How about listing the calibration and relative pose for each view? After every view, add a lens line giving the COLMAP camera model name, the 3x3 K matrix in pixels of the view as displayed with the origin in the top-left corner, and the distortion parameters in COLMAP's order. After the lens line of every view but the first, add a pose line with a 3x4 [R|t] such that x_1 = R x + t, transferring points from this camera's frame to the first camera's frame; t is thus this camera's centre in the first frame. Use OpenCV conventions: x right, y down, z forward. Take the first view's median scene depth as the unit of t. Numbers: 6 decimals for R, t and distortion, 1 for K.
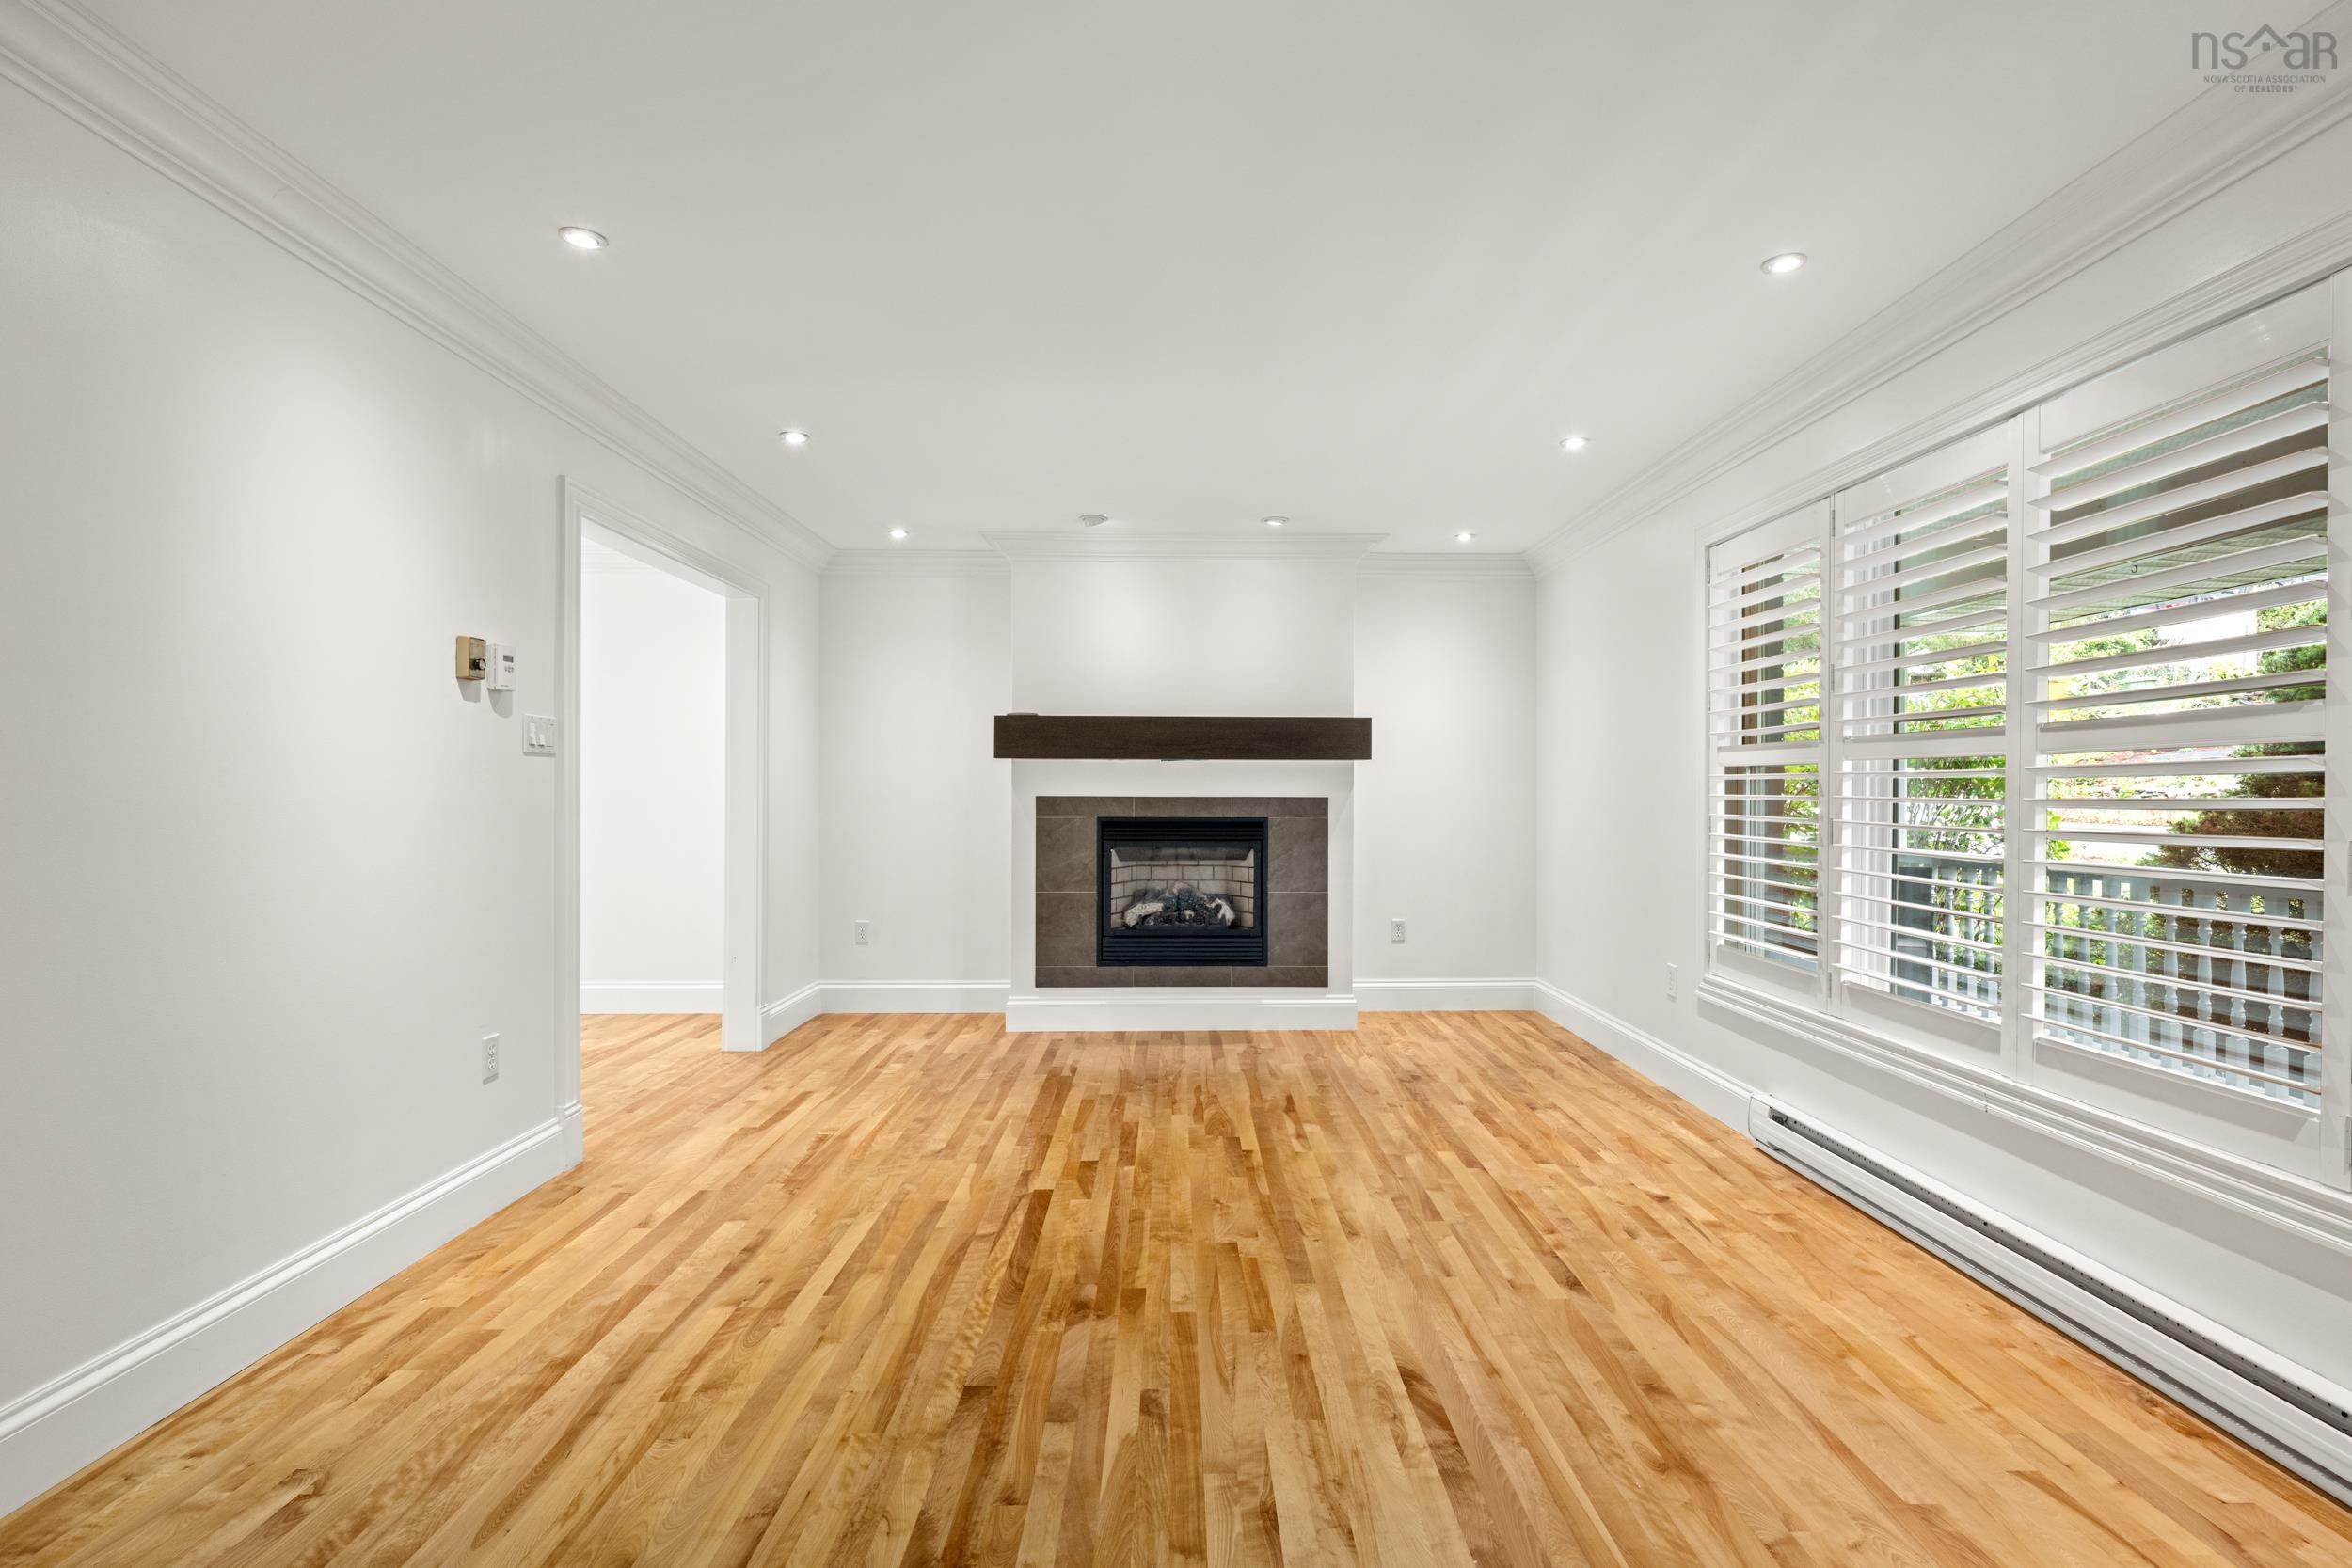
lens RADIAL K [[1062.2, 0, 1190.7], [0, 1062.2, 789.1], [0, 0, 1]] dist [0.003721, 0.000552]
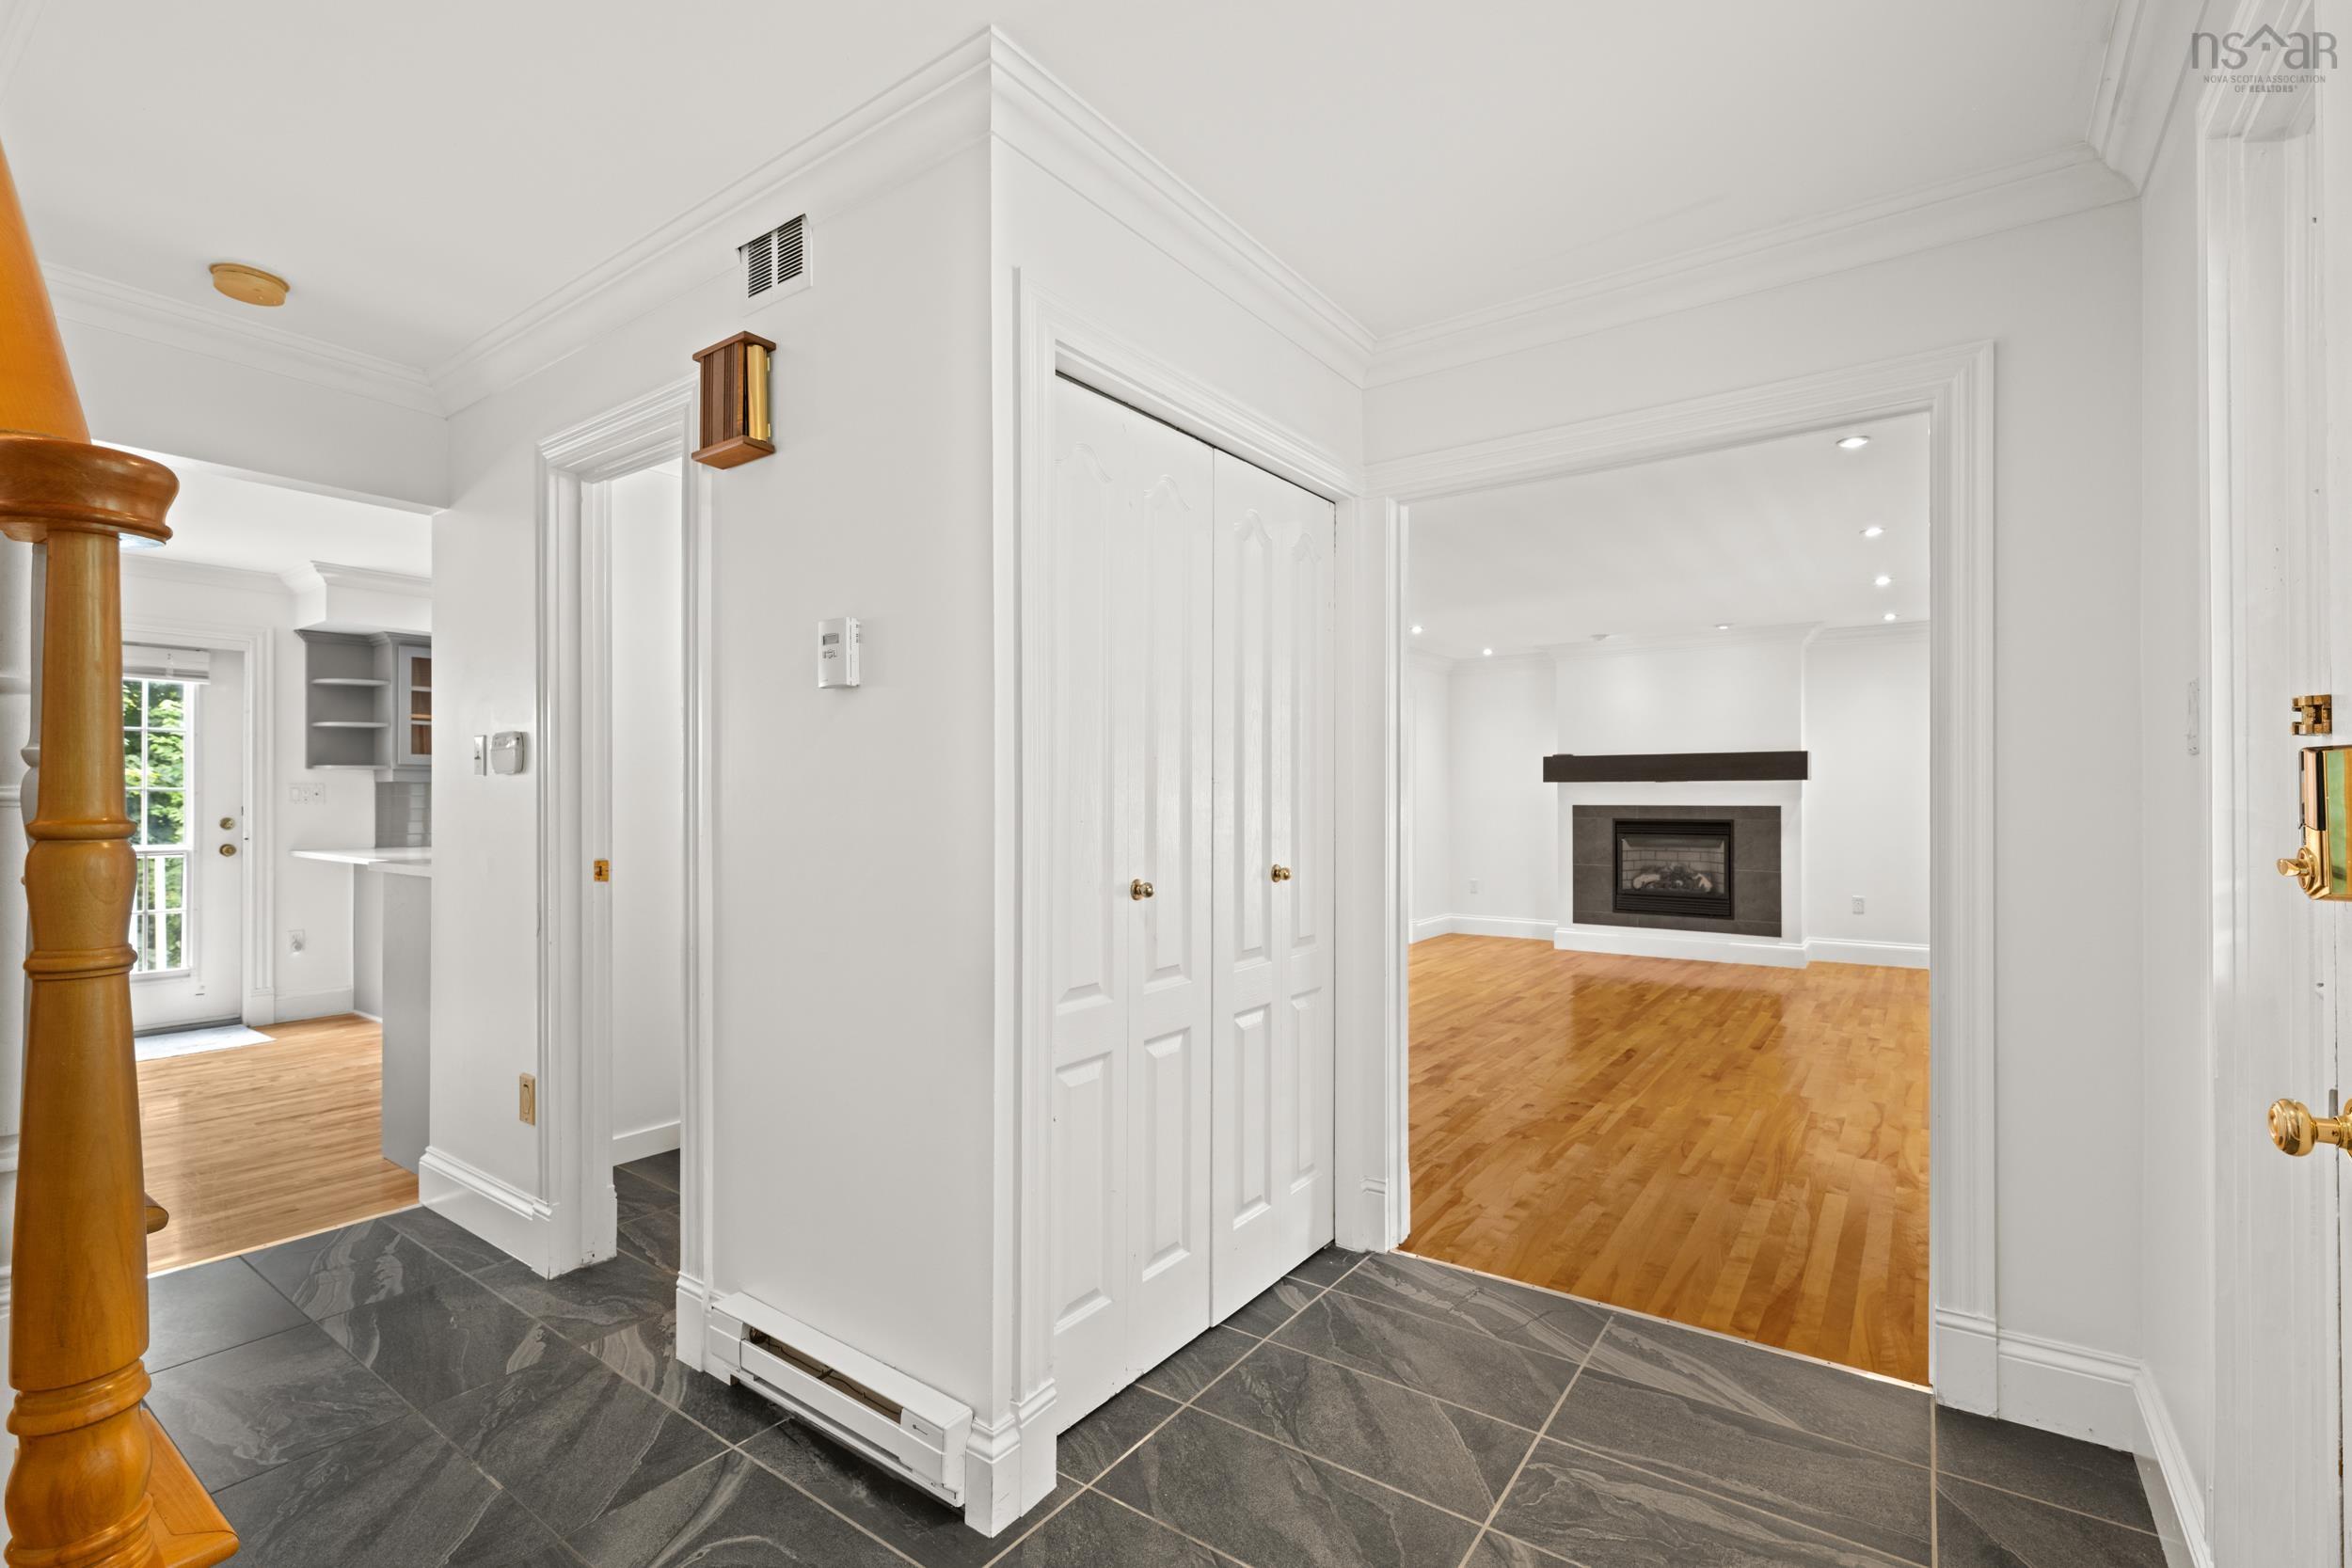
lens RADIAL K [[1062.2, 0, 1173.3], [0, 1062.2, 788.0], [0, 0, 1]] dist [0.003721, 0.000552]
pose [[0.795548, -0.008226, -0.605835, 0.349066], [0.006118, 0.999966, -0.005543, -0.014042], [0.605860, 0.000703, 0.795571, -0.652320]]
